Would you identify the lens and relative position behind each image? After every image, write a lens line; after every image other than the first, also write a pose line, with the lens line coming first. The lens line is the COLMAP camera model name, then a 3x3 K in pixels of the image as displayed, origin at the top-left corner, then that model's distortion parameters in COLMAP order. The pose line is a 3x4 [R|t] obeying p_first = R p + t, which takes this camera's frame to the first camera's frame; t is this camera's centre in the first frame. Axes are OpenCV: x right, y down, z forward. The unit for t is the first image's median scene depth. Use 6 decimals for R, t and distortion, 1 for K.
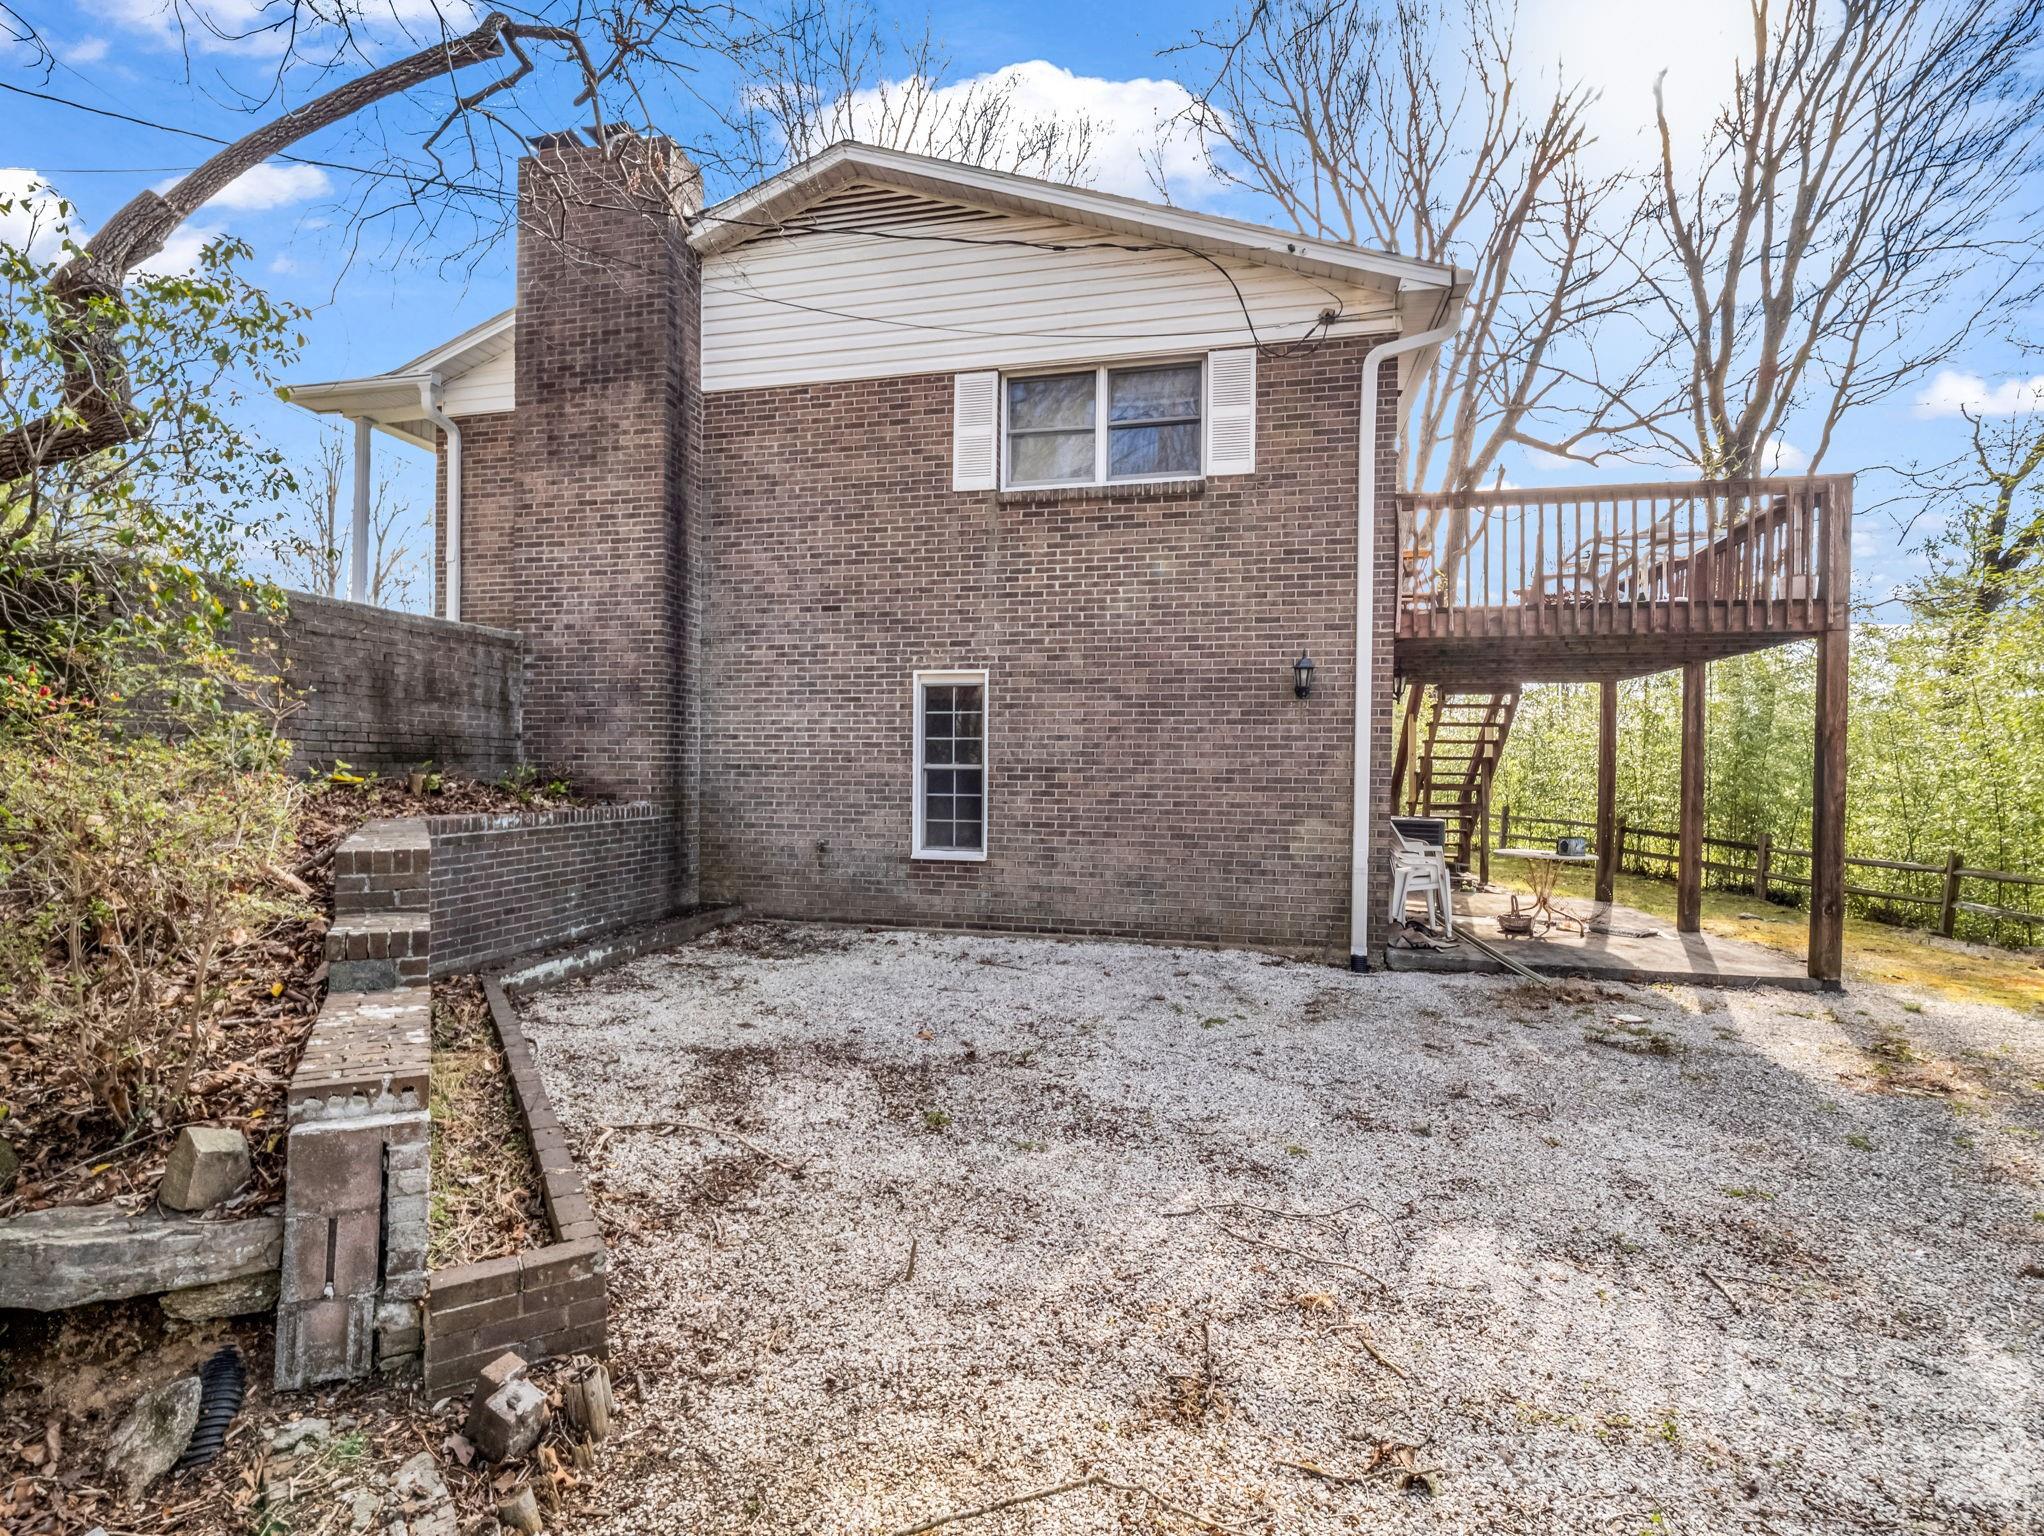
lens RADIAL K [[952.1, 0, 1019.3], [0, 952.1, 782.2], [0, 0, 1]] dist [0.000346, -0.000237]
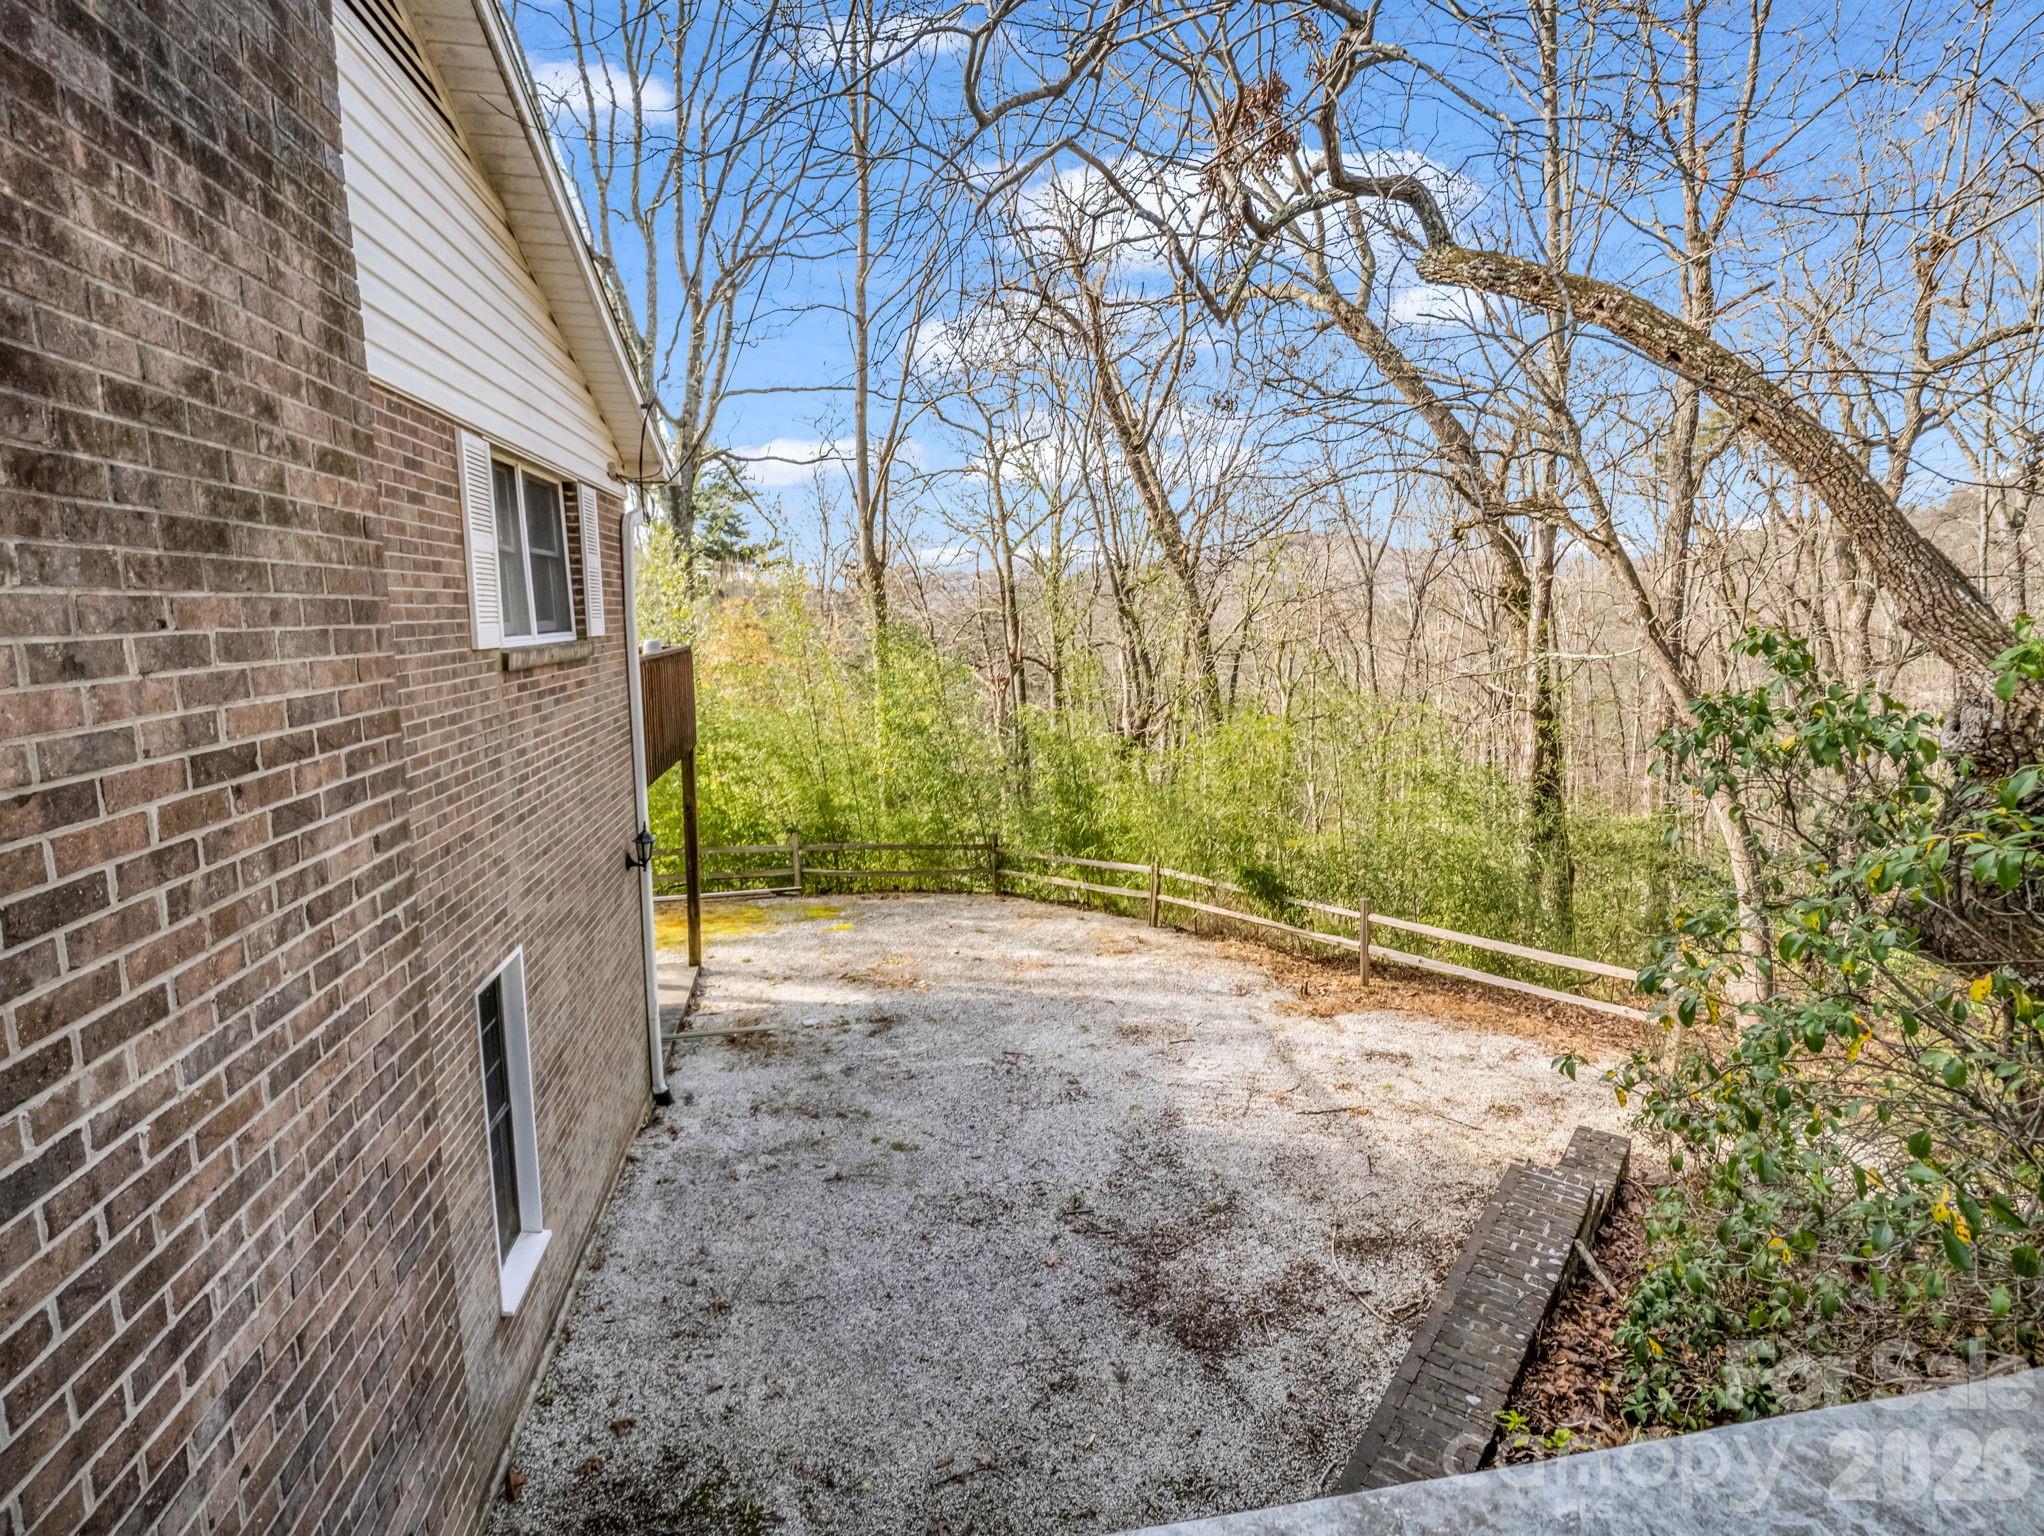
lens RADIAL K [[1015.6, 0, 1023.7], [0, 1015.6, 753.0], [0, 0, 1]] dist [-0.004061, -0.002114]
pose [[-0.384325, -0.133766, 0.913455, -0.717012], [0.011285, 0.988692, 0.149532, -0.327159], [-0.923129, 0.067777, -0.378470, 0.928319]]
